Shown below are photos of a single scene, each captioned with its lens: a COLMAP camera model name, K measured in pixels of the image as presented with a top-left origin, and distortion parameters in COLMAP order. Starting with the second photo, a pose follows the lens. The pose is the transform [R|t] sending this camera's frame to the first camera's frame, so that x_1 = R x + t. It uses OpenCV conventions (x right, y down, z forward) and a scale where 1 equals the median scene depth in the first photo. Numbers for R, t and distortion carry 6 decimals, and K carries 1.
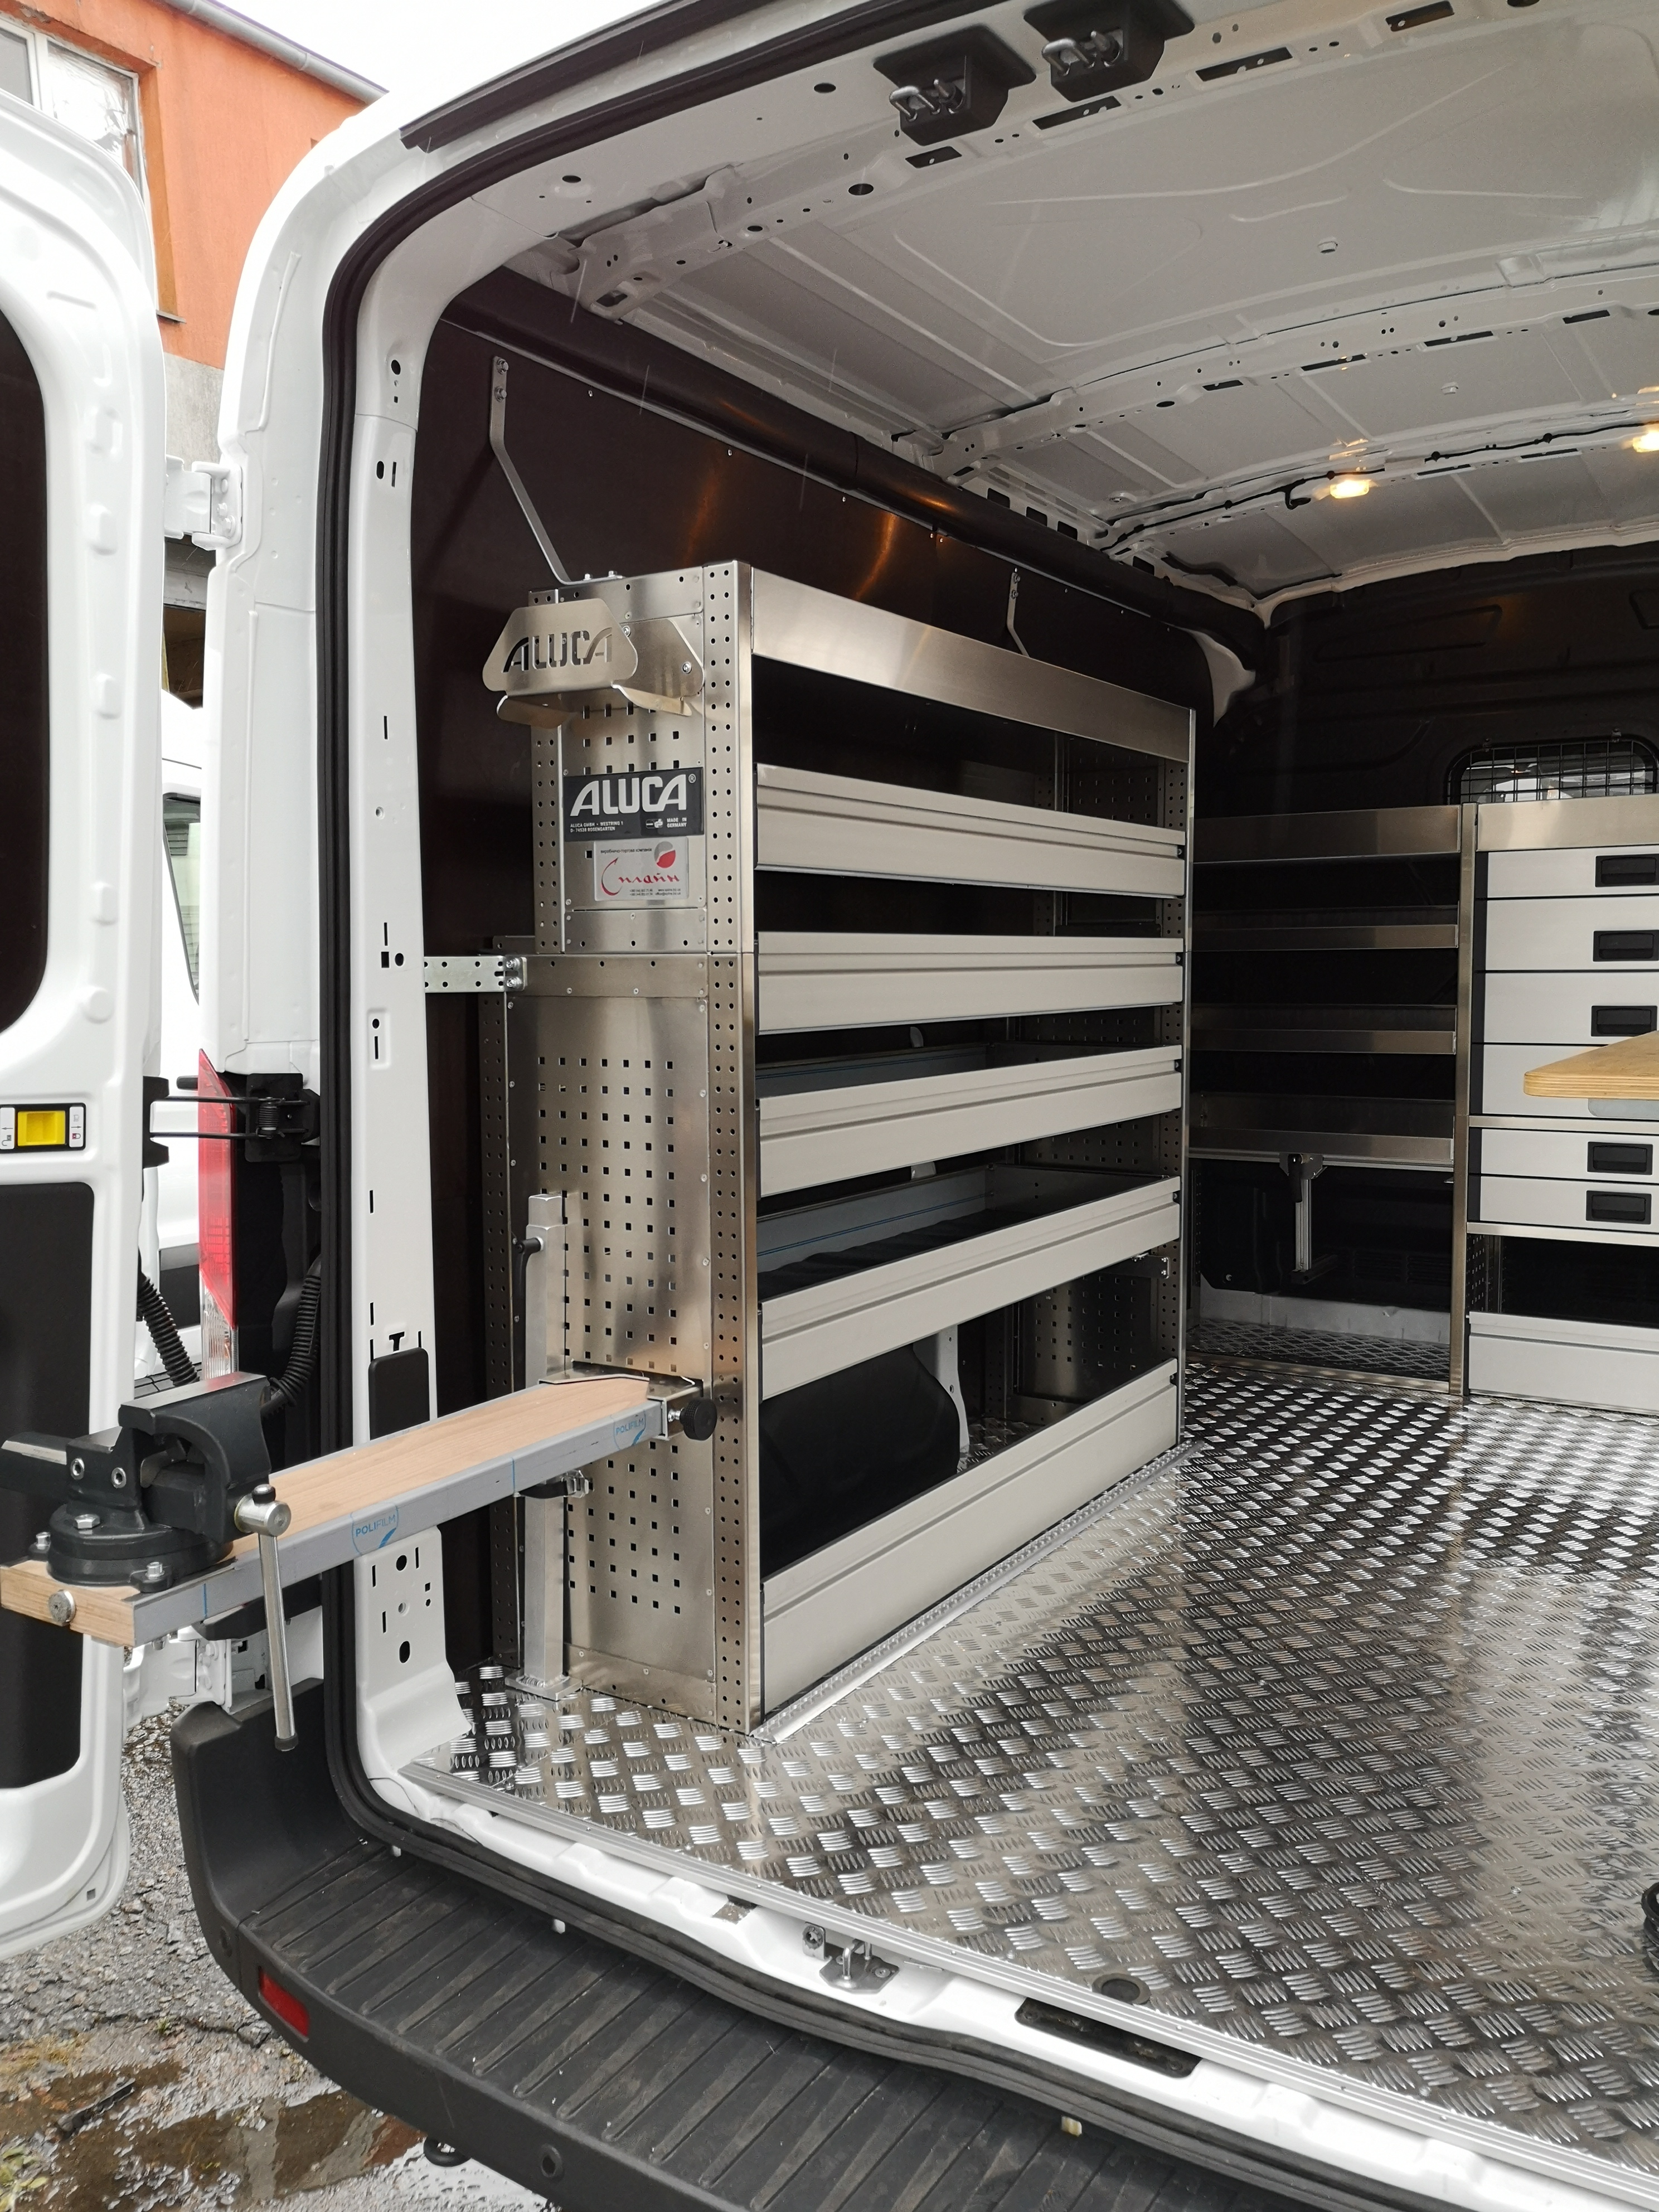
lens RADIAL K [[1742.8, 0, 829.5], [0, 1742.8, 1106.0], [0, 0, 1]] dist [0.071177, -0.097267]
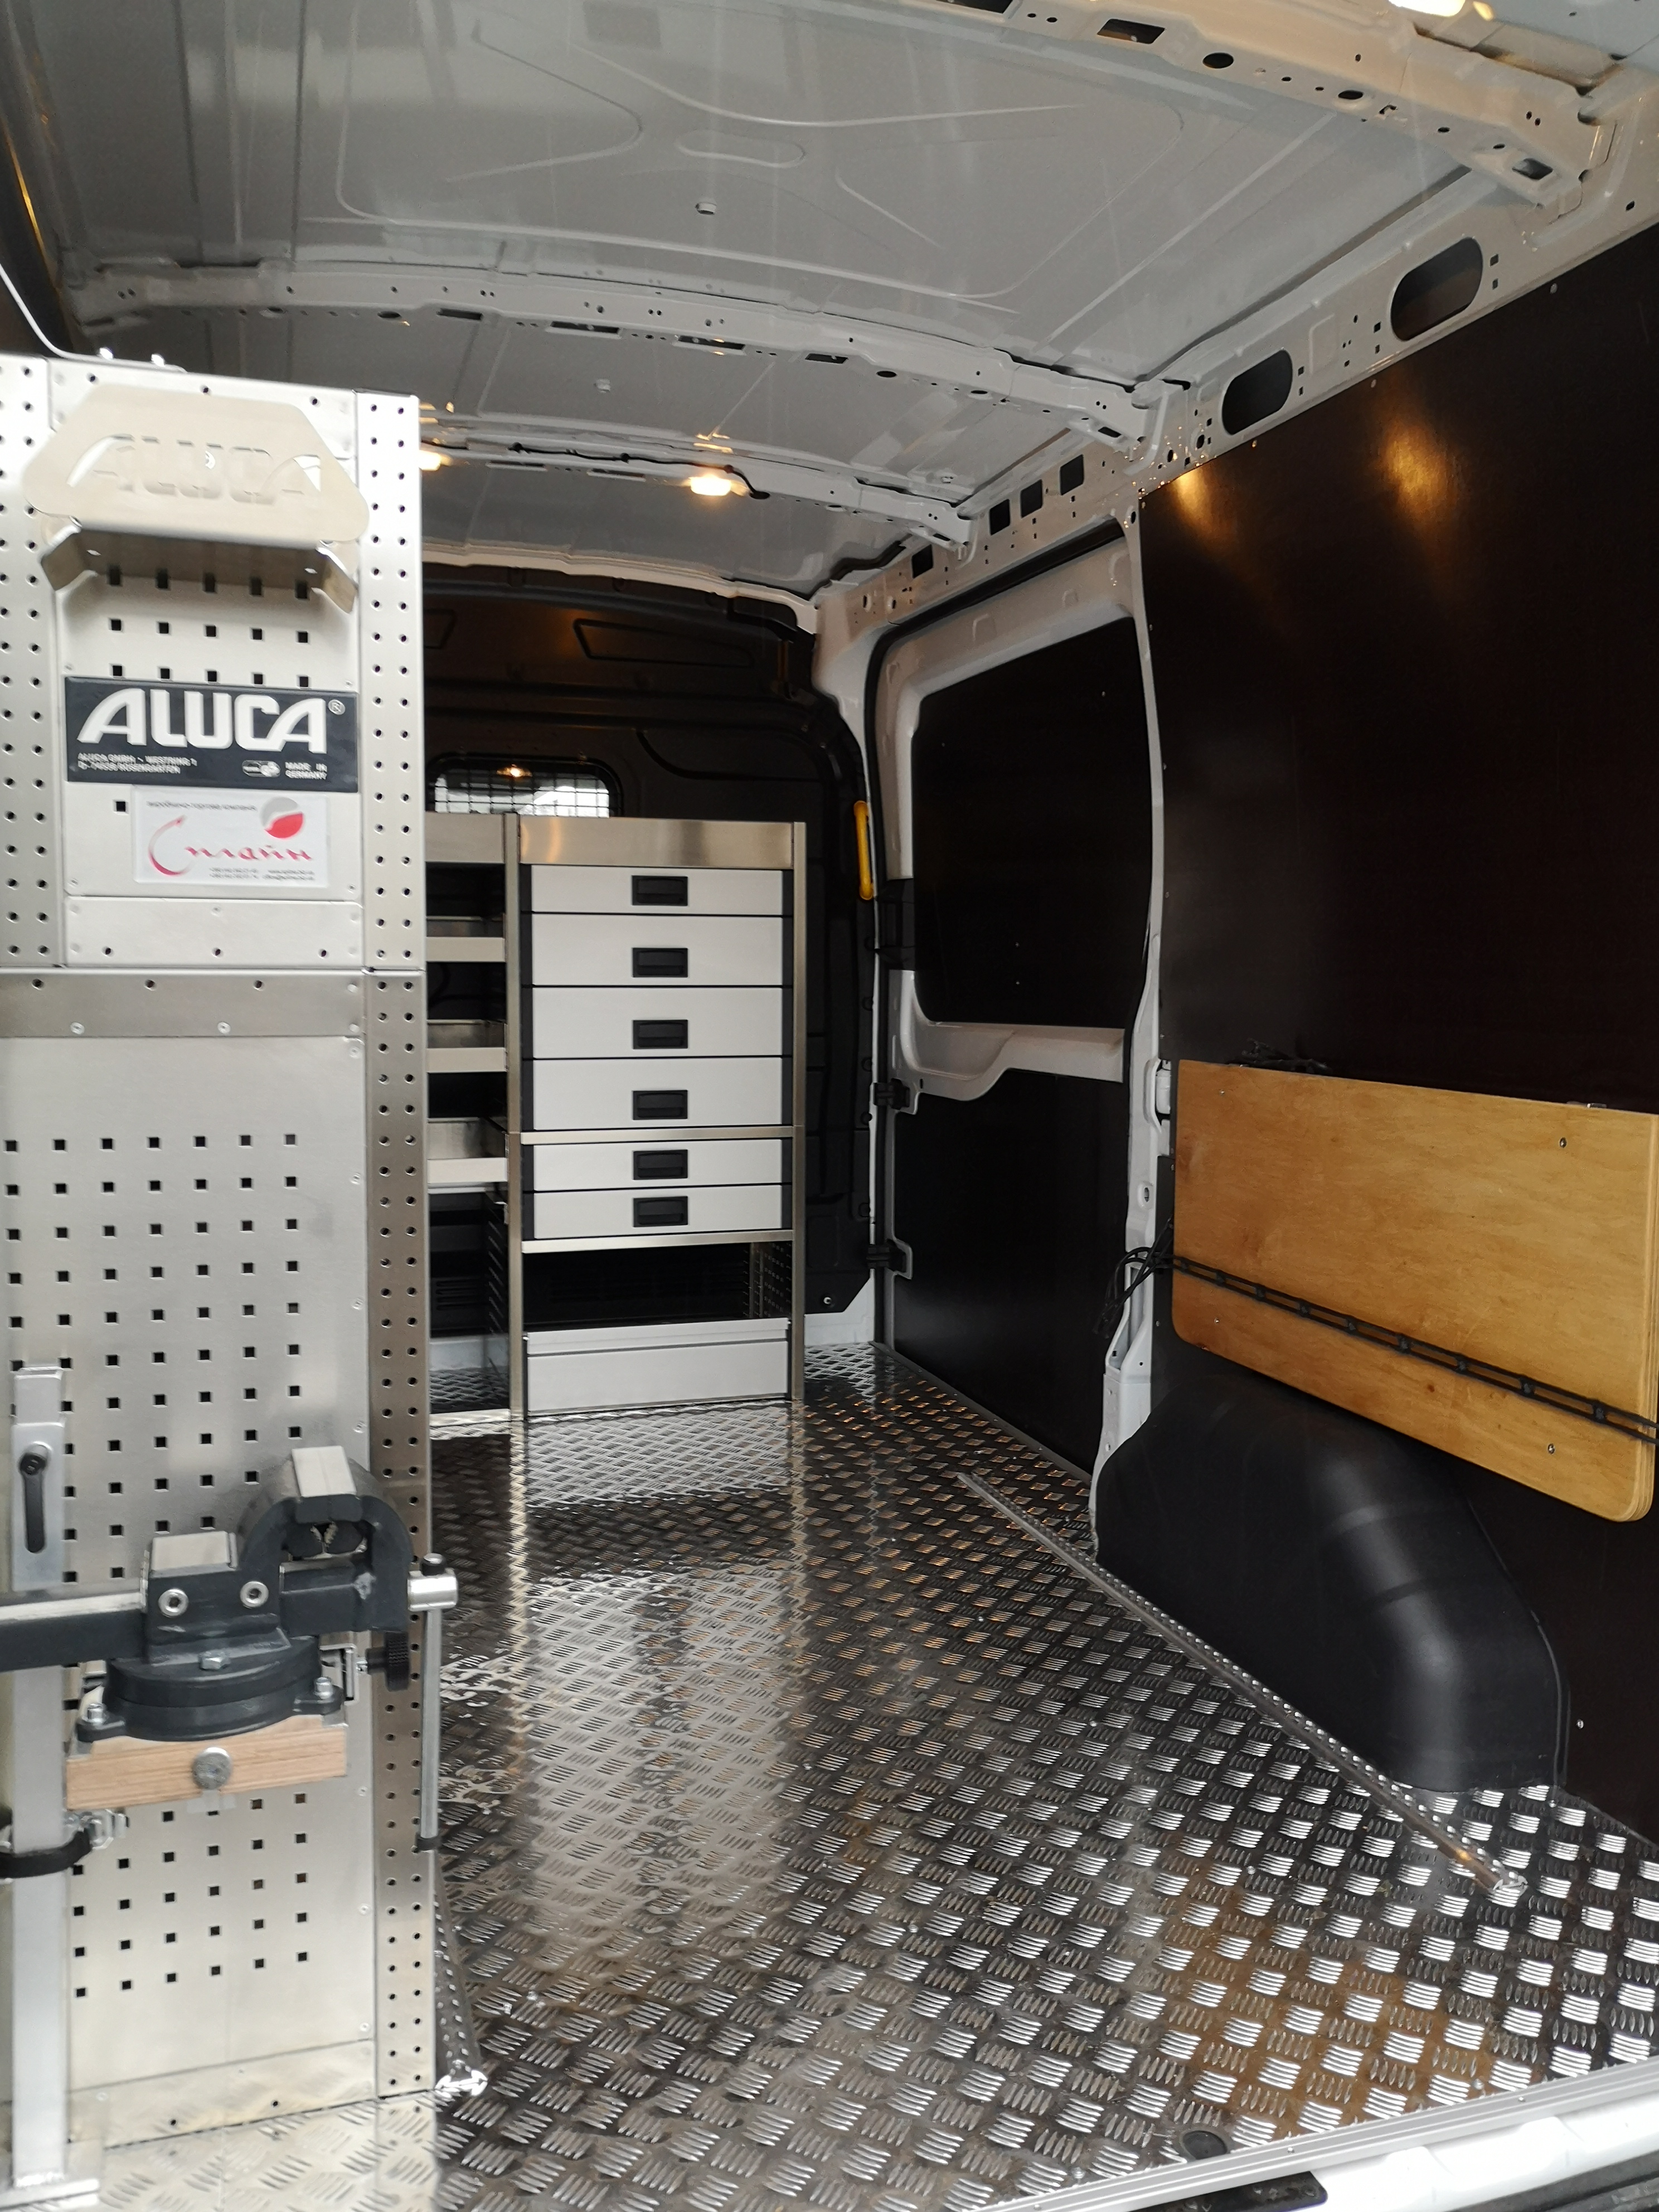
lens RADIAL K [[1742.8, 0, 829.5], [0, 1742.8, 1106.0], [0, 0, 1]] dist [0.071177, -0.097267]
pose [[0.646058, -0.052674, 0.761469, -0.437398], [0.054004, 0.998270, 0.023235, -0.037965], [-0.761376, 0.026111, 0.647785, 0.394209]]
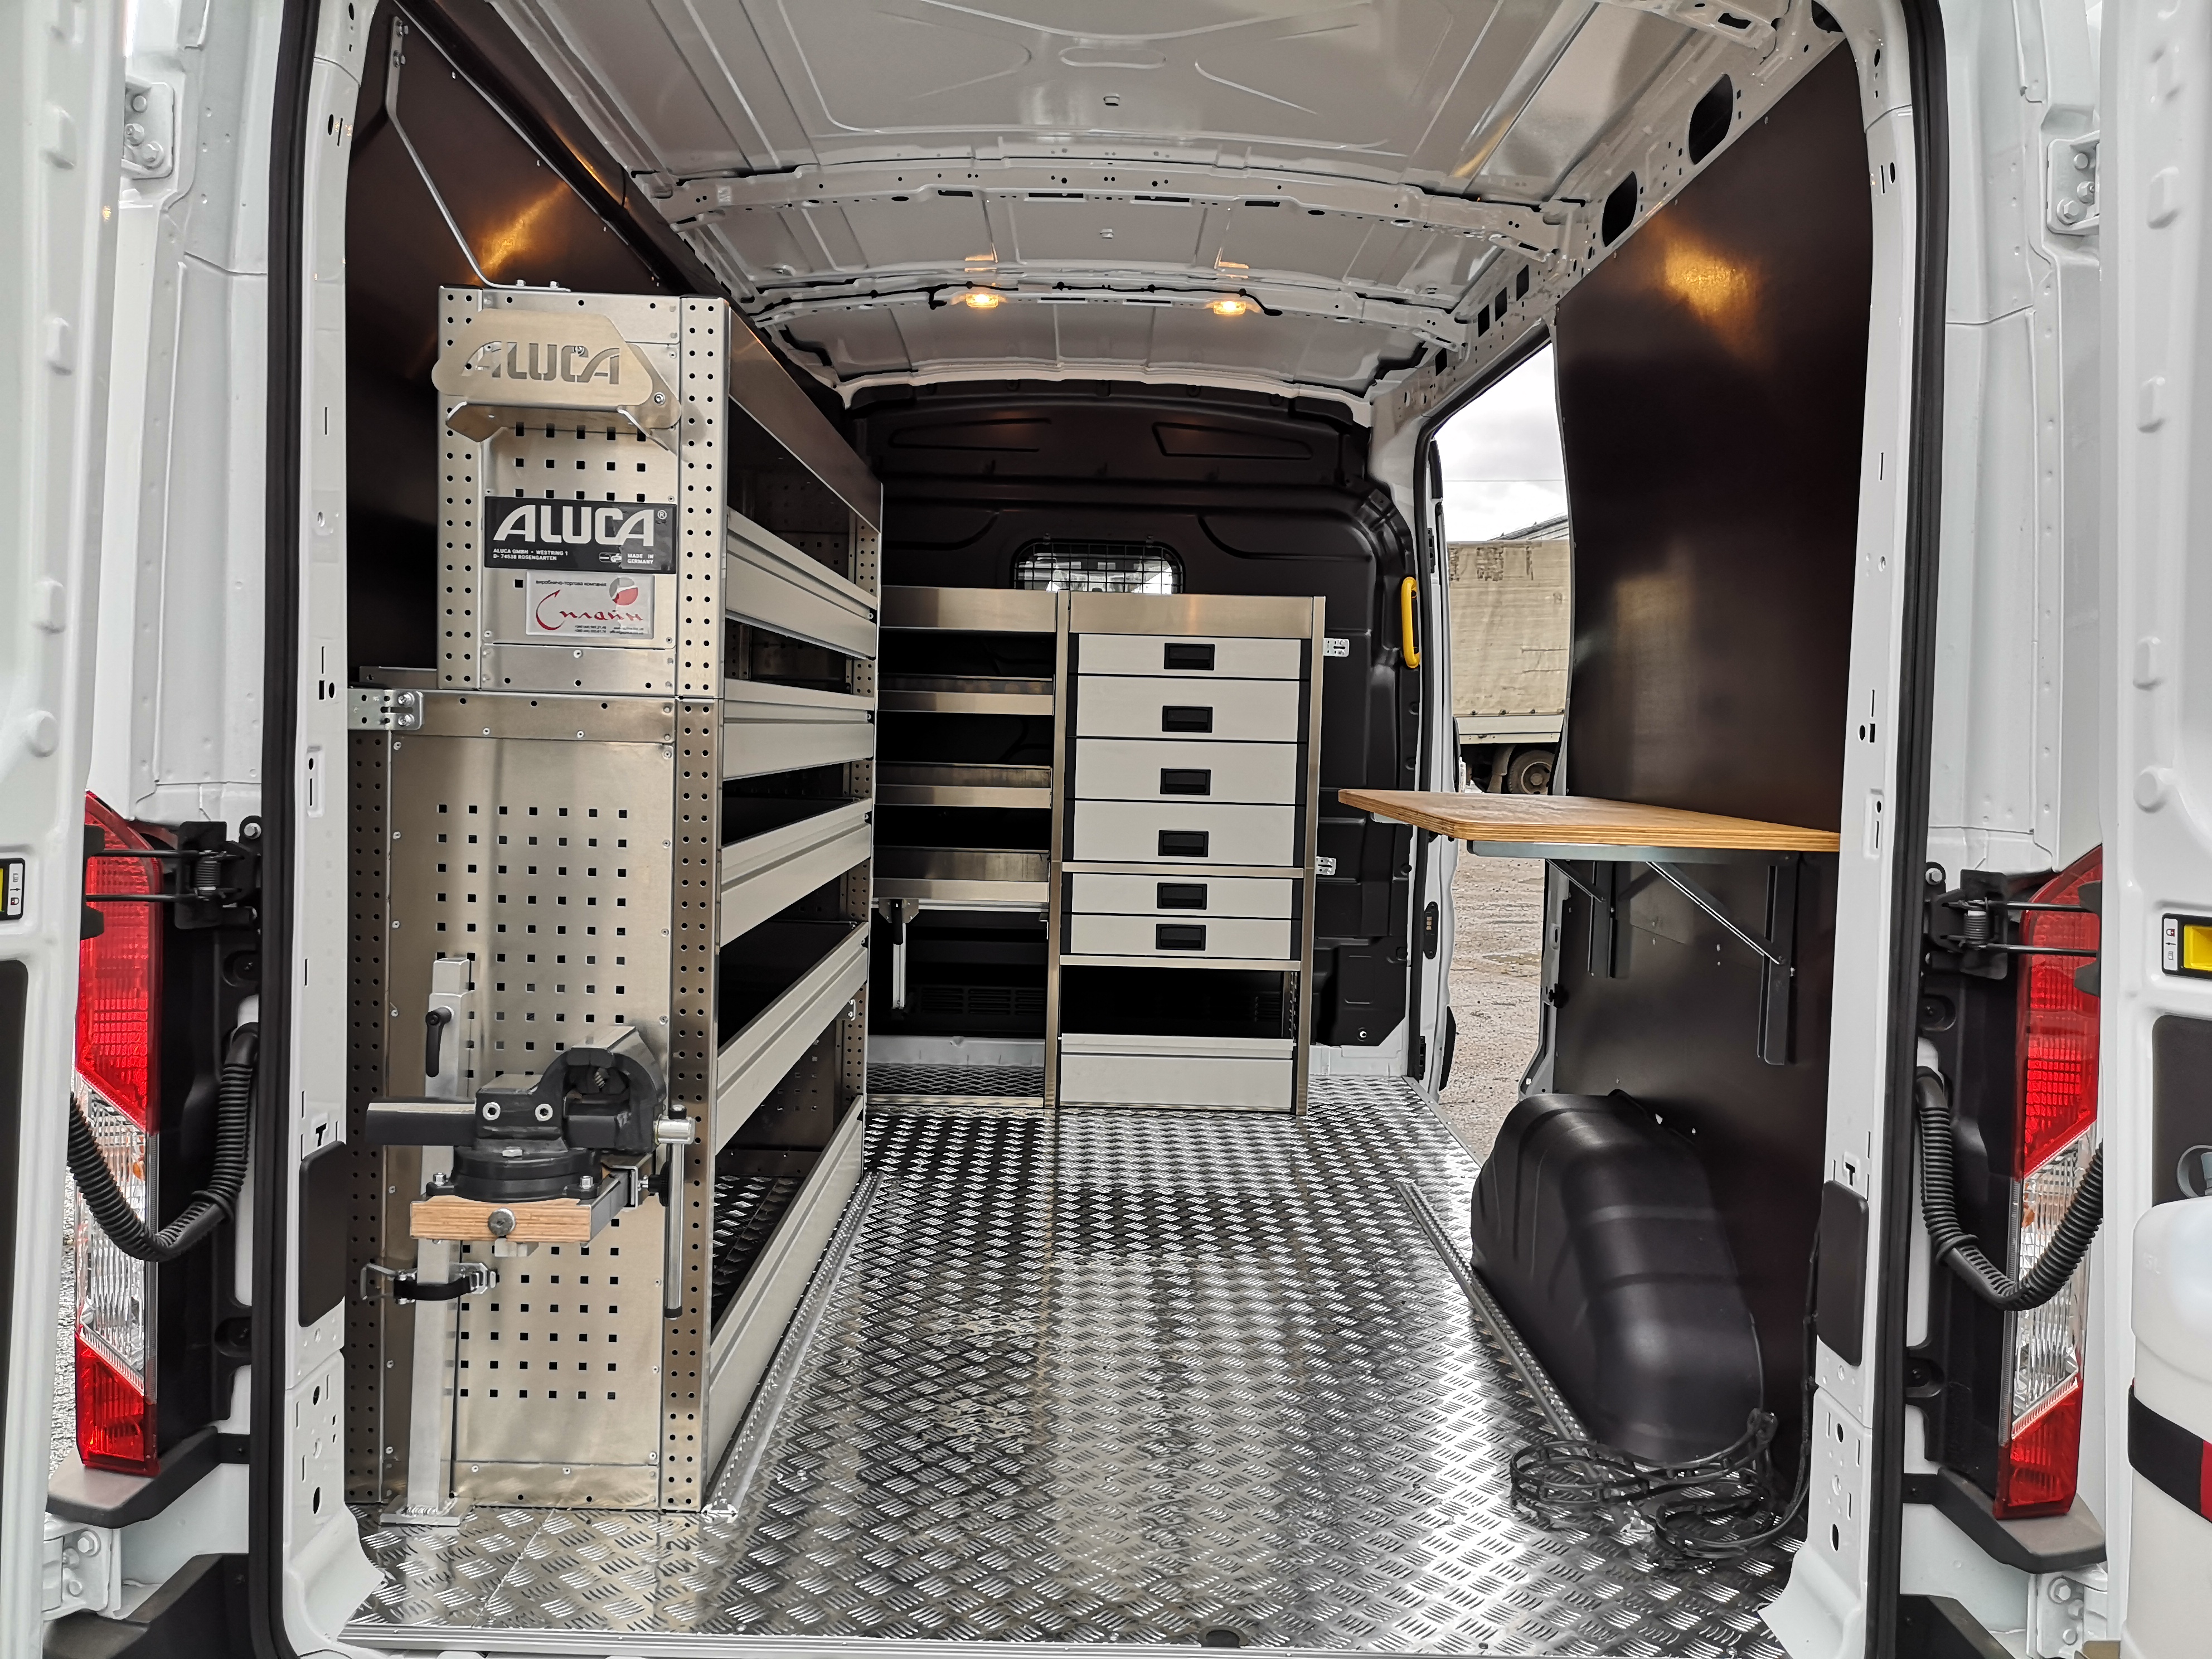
lens RADIAL K [[1713.8, 0, 1106.0], [0, 1713.8, 829.5], [0, 0, 1]] dist [0.102108, -0.098718]
pose [[0.842756, -0.001632, 0.538294, -0.354083], [0.011598, 0.999818, -0.015125, 0.002084], [-0.538171, 0.018990, 0.842622, 0.067120]]
